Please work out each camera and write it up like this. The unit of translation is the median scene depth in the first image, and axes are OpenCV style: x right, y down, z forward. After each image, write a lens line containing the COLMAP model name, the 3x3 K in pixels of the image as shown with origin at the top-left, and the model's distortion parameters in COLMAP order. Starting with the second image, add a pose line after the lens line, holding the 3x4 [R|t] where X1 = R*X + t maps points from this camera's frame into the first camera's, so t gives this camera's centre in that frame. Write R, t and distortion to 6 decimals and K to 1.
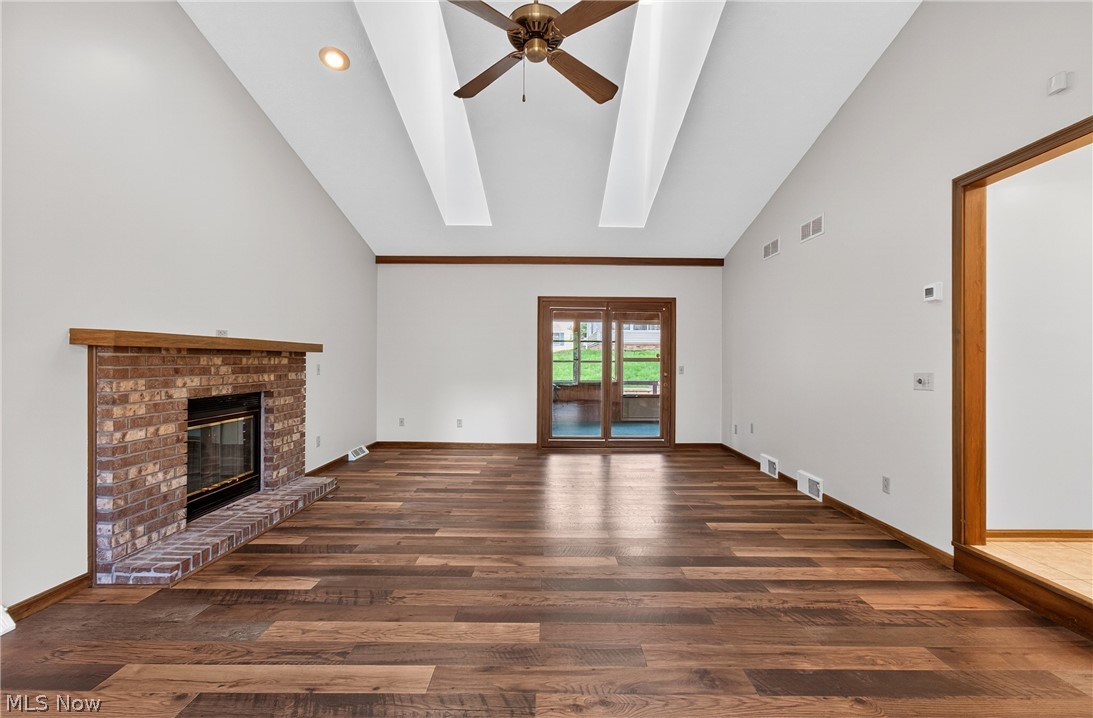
lens RADIAL K [[473.3, 0, 551.6], [0, 473.3, 362.0], [0, 0, 1]] dist [-0.000941, -0.000012]
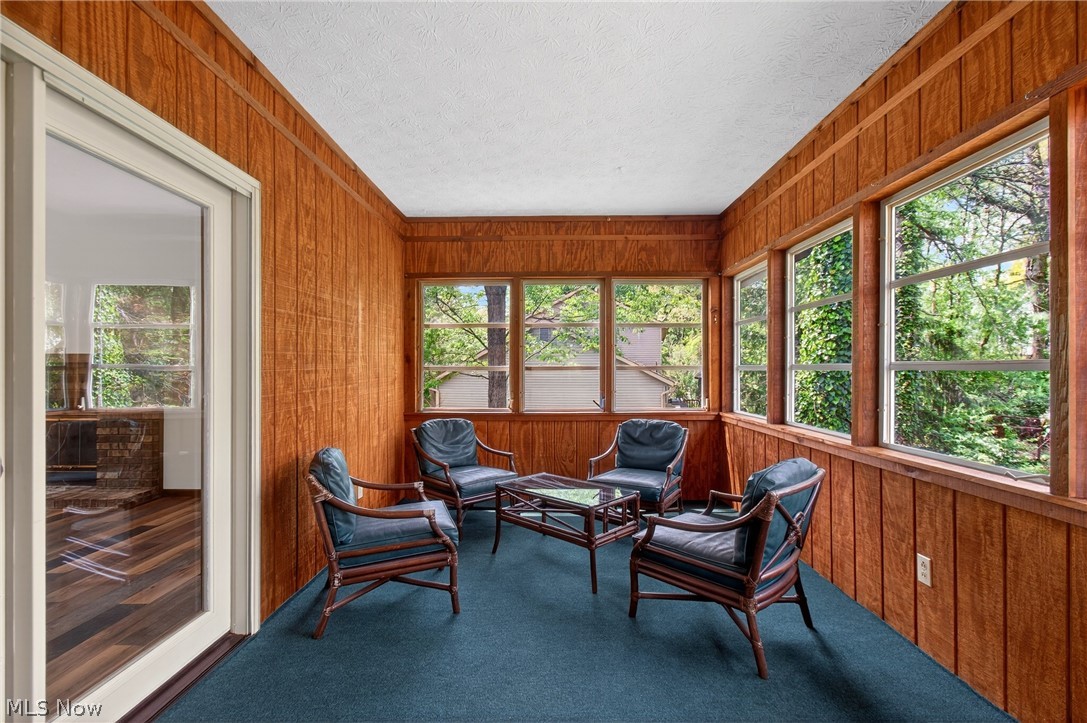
lens RADIAL K [[481.9, 0, 539.6], [0, 481.9, 364.7], [0, 0, 1]] dist [0.003562, 0.000434]
pose [[-0.030005, -0.000986, -0.999549, 0.626119], [0.008827, 0.999960, -0.001251, -0.008849], [0.999511, -0.008861, -0.029995, 2.541765]]
